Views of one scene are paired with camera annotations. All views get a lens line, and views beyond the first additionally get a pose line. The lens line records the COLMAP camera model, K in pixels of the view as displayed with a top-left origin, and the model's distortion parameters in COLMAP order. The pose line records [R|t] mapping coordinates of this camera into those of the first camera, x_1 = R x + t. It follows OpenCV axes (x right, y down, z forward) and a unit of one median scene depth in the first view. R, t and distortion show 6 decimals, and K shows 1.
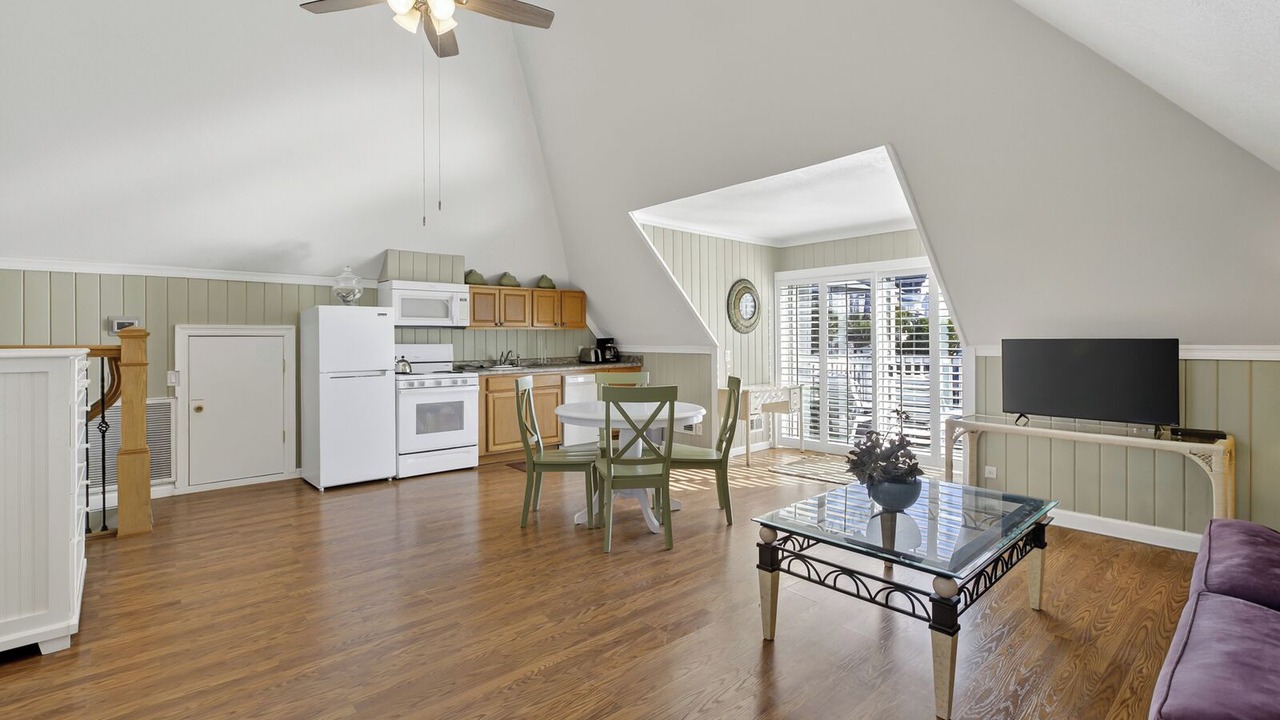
lens RADIAL K [[584.6, 0, 634.7], [0, 584.6, 339.3], [0, 0, 1]] dist [-0.010159, 0.008776]
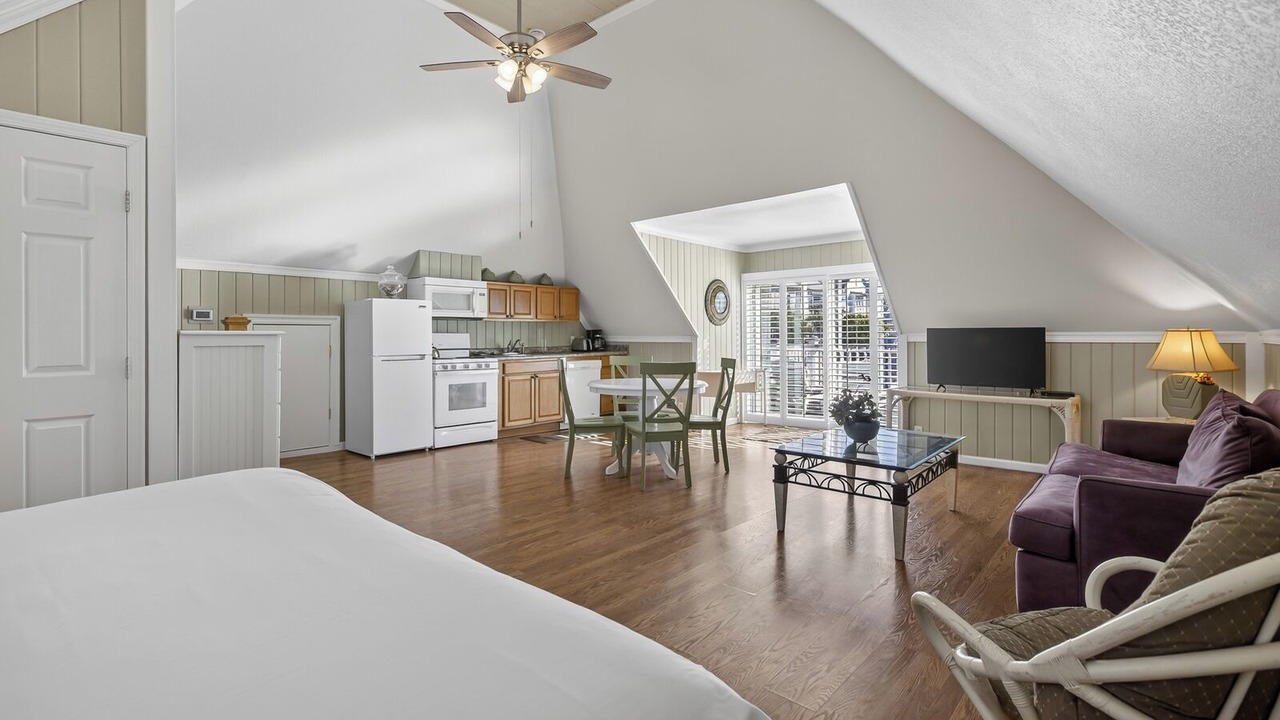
lens RADIAL K [[584.4, 0, 633.4], [0, 584.4, 334.1], [0, 0, 1]] dist [-0.001400, 0.000755]
pose [[0.994007, 0.002321, 0.109292, -0.129115], [-0.002045, 0.999994, -0.002629, 0.012633], [-0.109297, 0.002390, 0.994006, -0.178085]]
